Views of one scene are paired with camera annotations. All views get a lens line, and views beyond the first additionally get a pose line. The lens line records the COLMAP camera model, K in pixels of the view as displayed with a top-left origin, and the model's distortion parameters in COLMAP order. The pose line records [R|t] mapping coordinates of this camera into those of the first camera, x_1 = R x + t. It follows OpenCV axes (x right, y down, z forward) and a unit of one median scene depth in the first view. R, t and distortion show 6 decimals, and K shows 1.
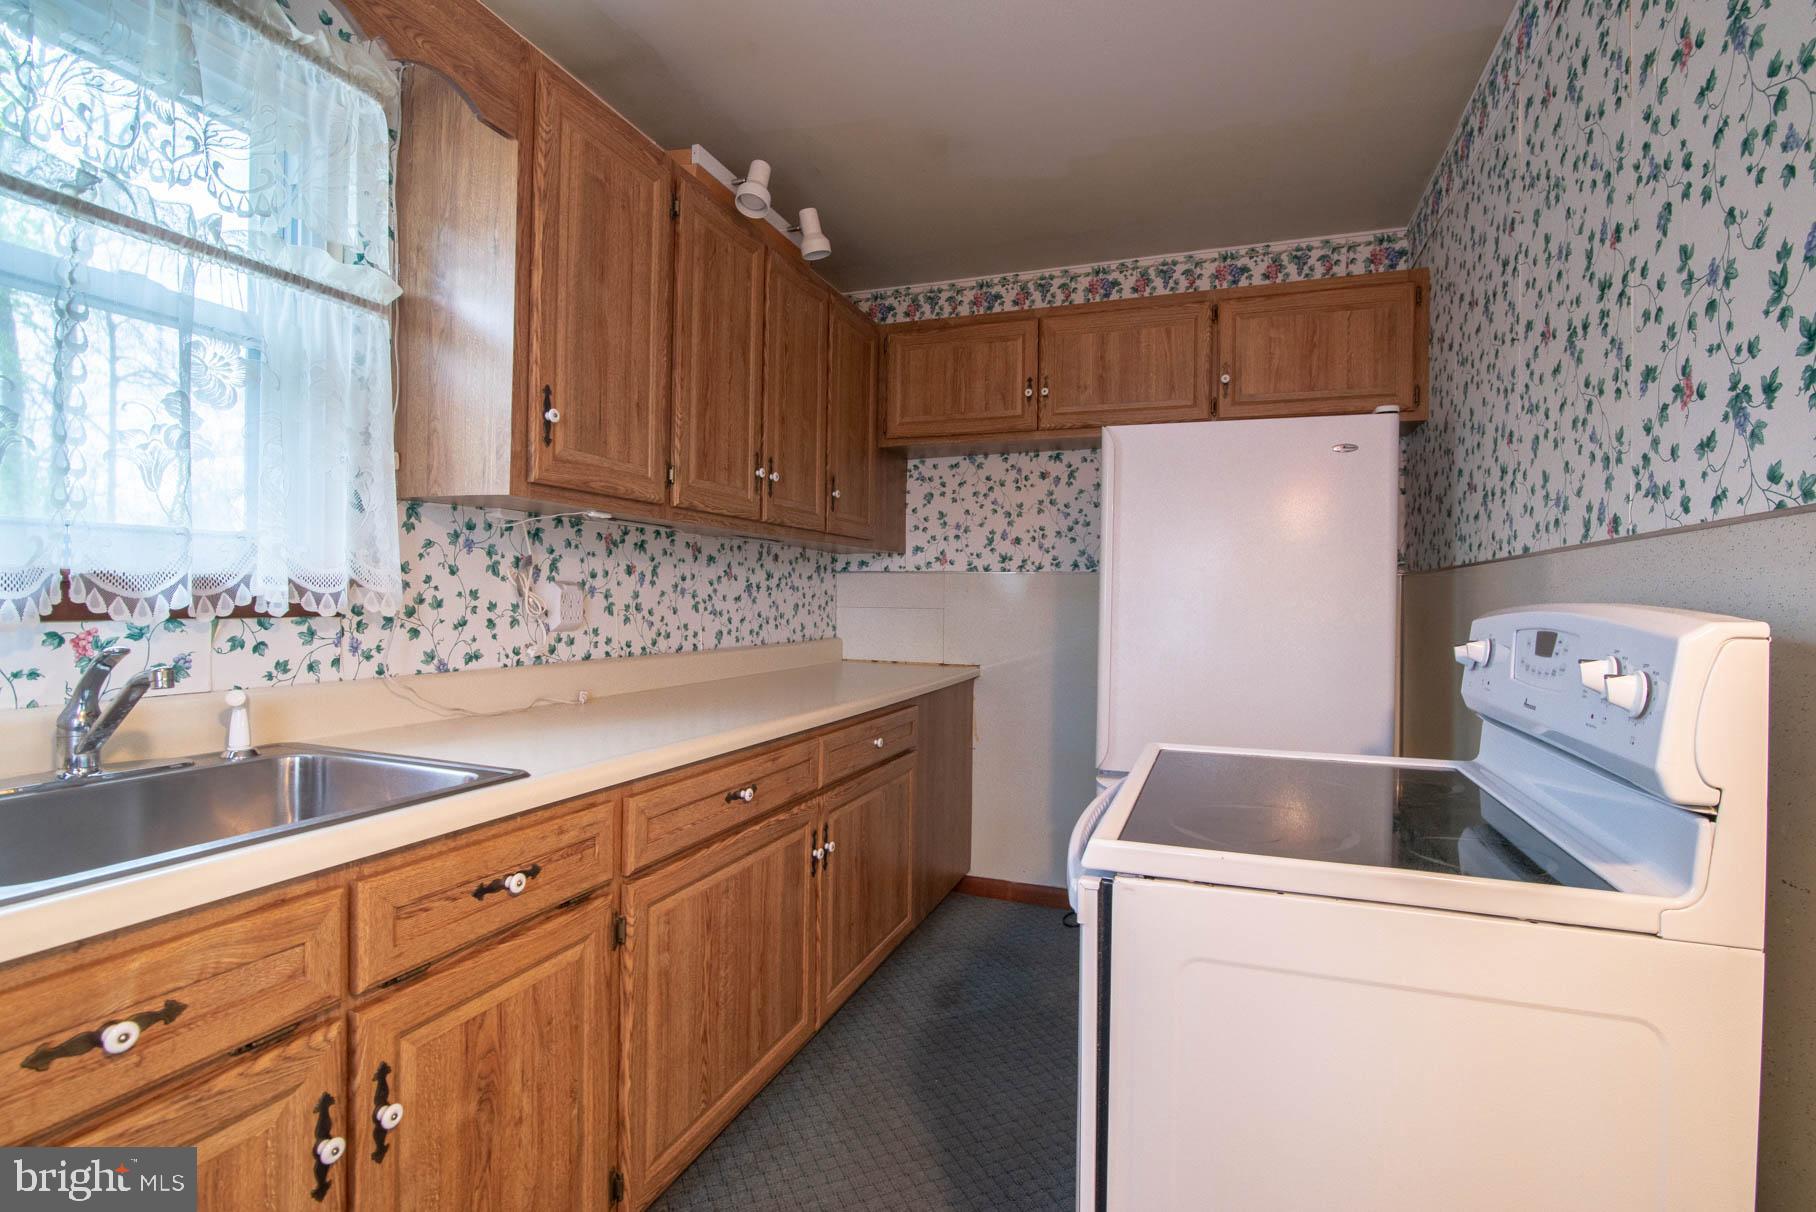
lens RADIAL K [[831.6, 0, 908.0], [0, 831.6, 598.1], [0, 0, 1]] dist [-0.020103, 0.000861]
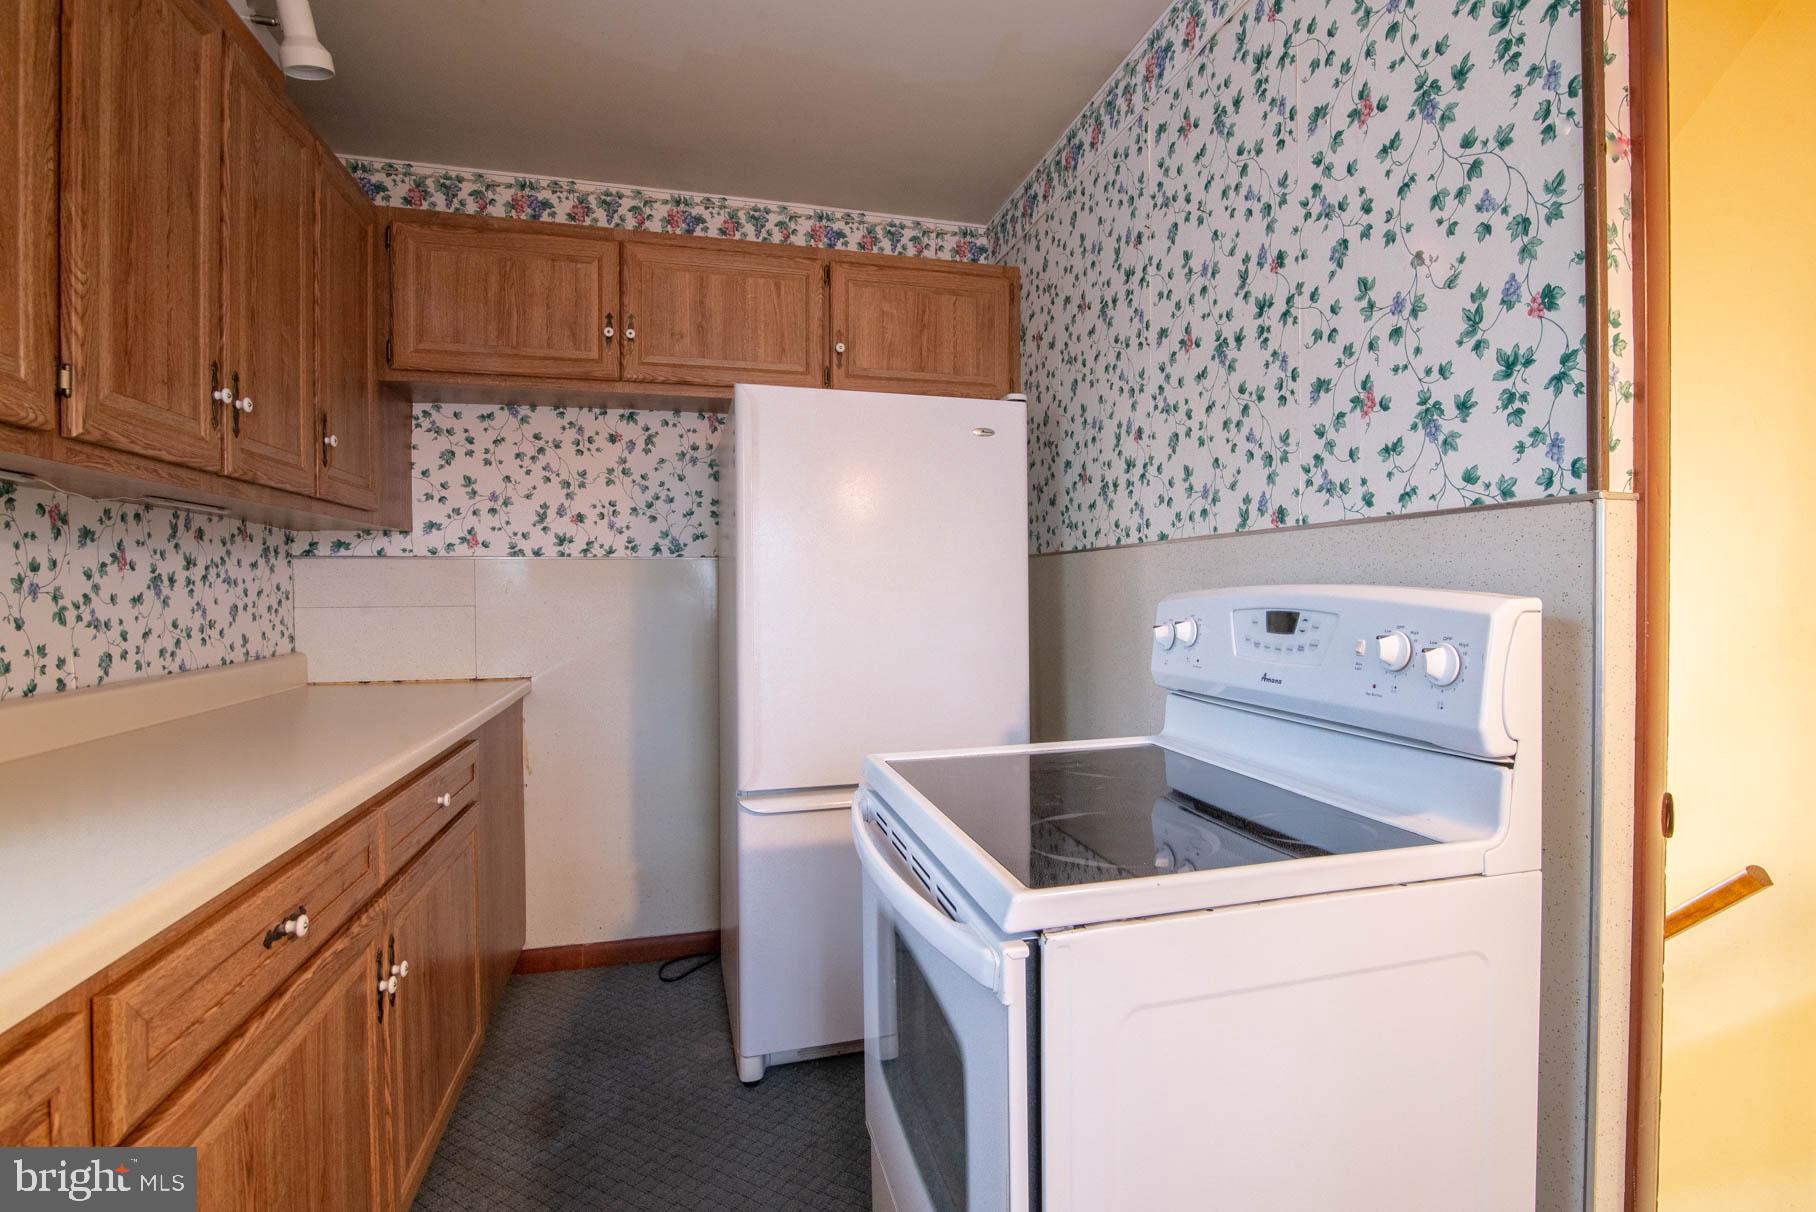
lens RADIAL K [[887.9, 0, 933.5], [0, 887.9, 596.7], [0, 0, 1]] dist [-0.021519, 0.000869]
pose [[0.803039, -0.024549, 0.595420, -0.163042], [0.017417, 0.999691, 0.017727, -0.003996], [-0.595672, -0.003865, 0.803219, 0.182583]]
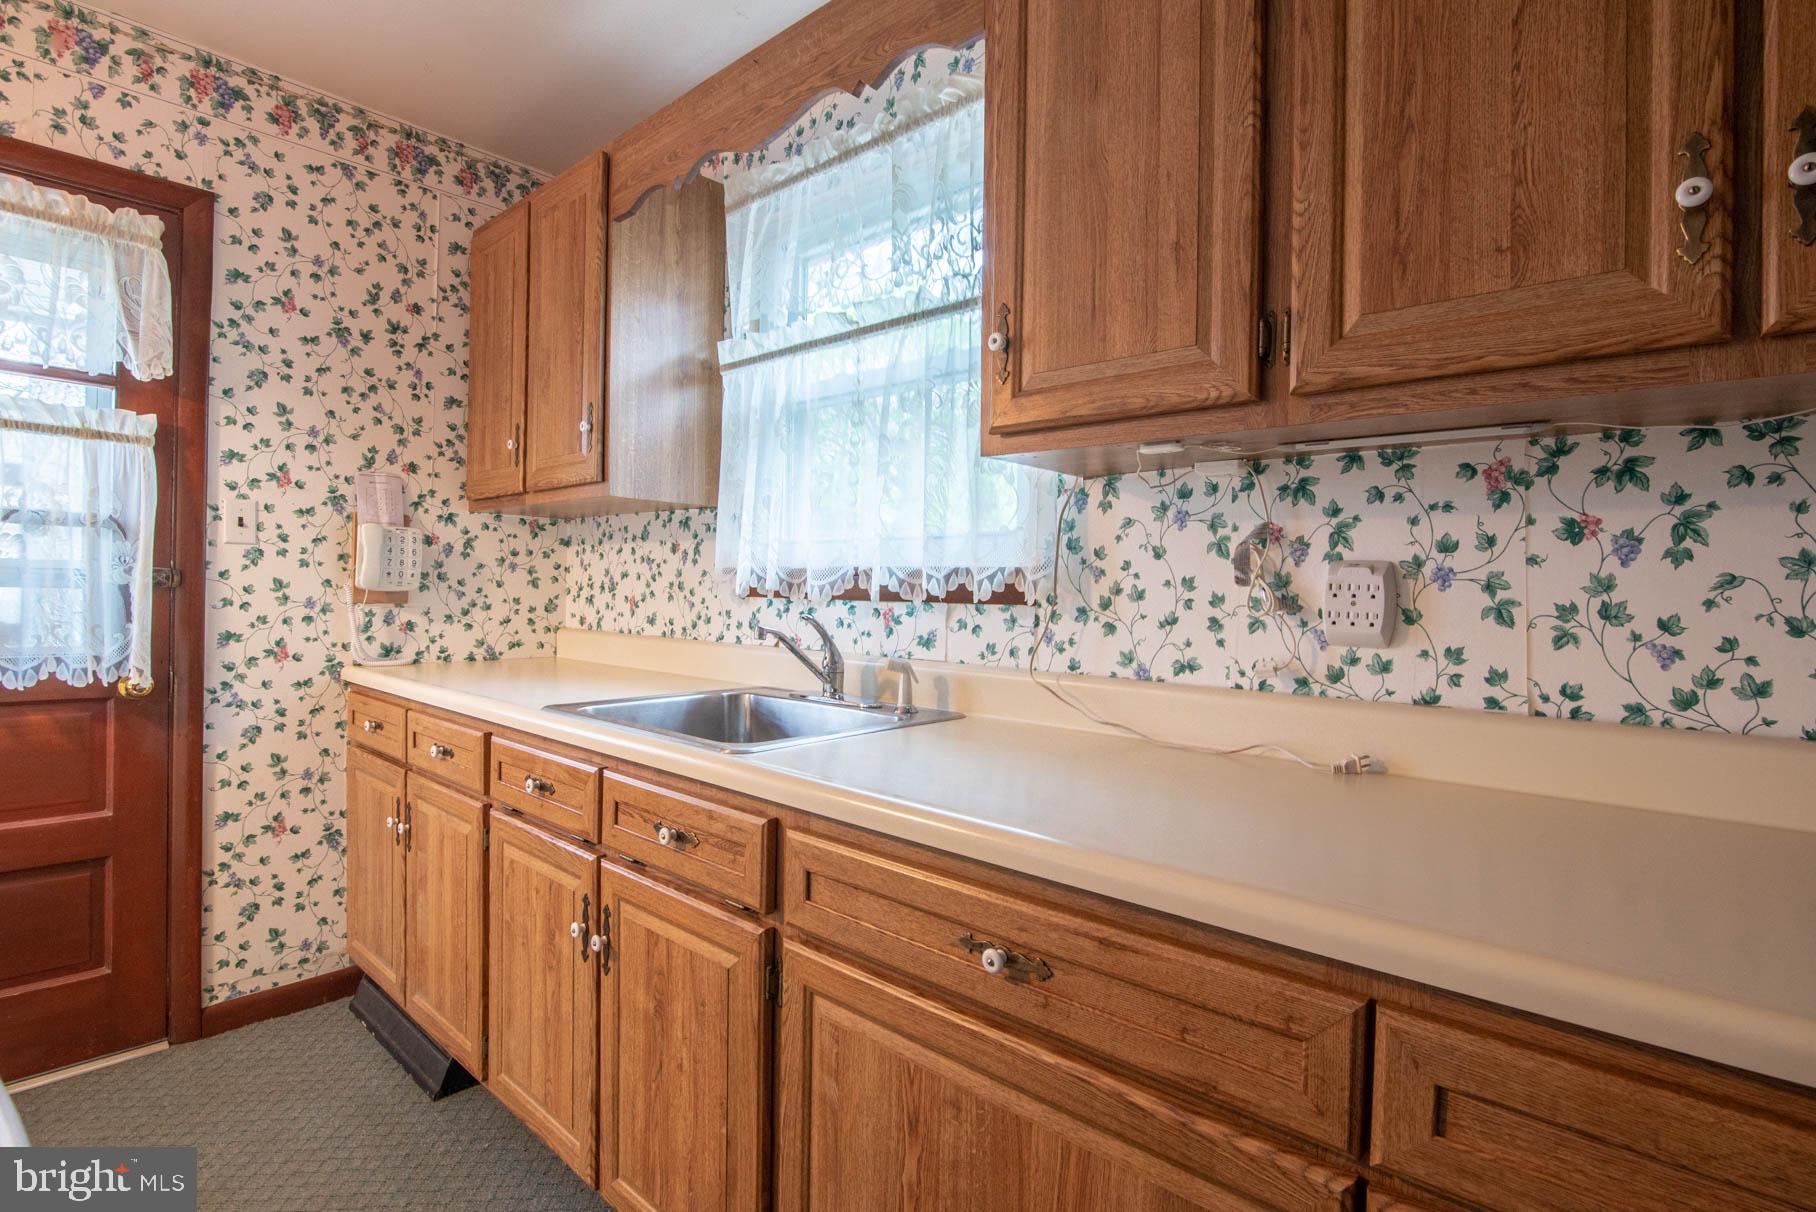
lens RADIAL K [[844.5, 0, 916.2], [0, 844.5, 598.6], [0, 0, 1]] dist [-0.022207, 0.000046]
pose [[-0.340945, -0.015962, -0.939948, 0.253892], [-0.026239, 0.999628, -0.007457, 0.019507], [0.939717, 0.022121, -0.341237, 0.940101]]
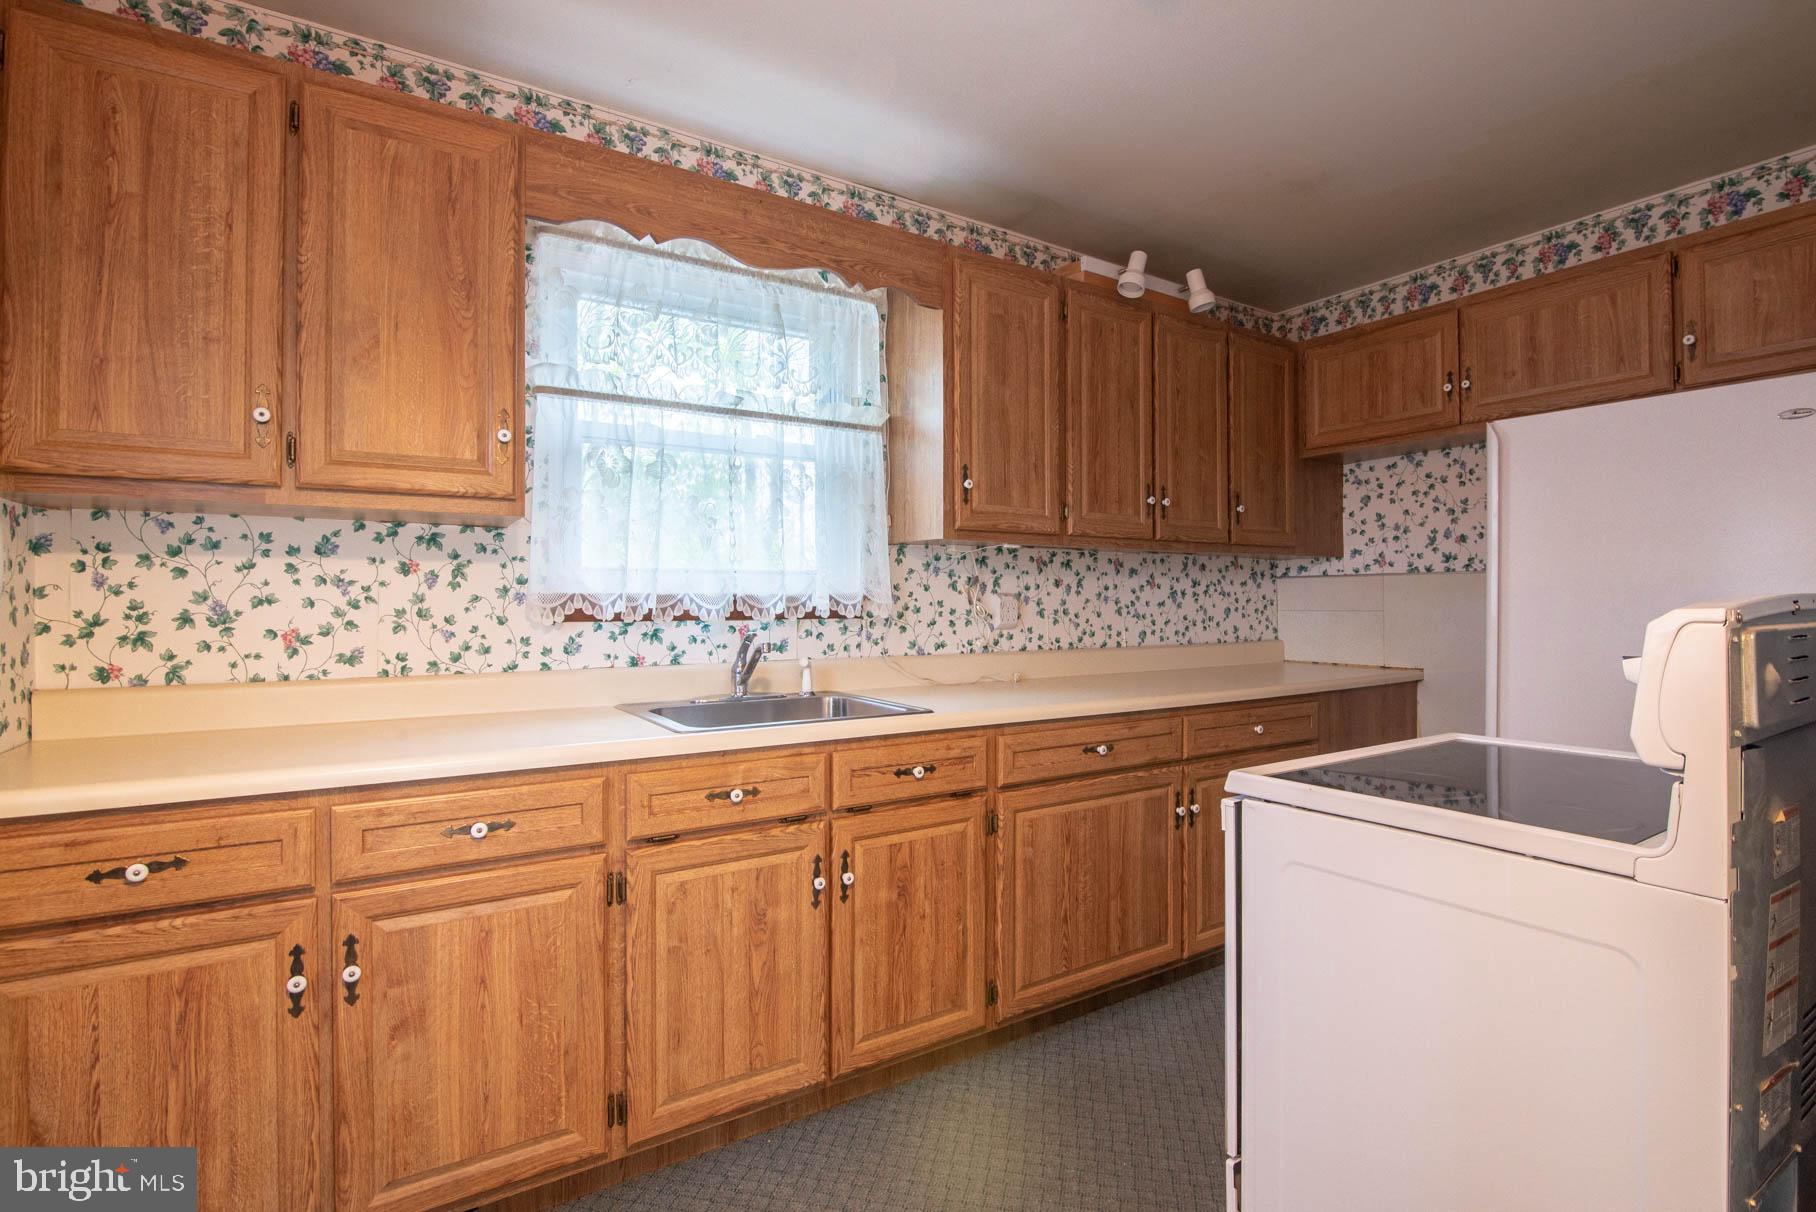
lens RADIAL K [[831.6, 0, 908.0], [0, 831.6, 598.1], [0, 0, 1]] dist [-0.020103, 0.000861]
pose [[0.796027, -0.020524, -0.604913, 0.308769], [0.014541, 0.999785, -0.014787, 0.006172], [0.605086, 0.002975, 0.796154, -0.211560]]
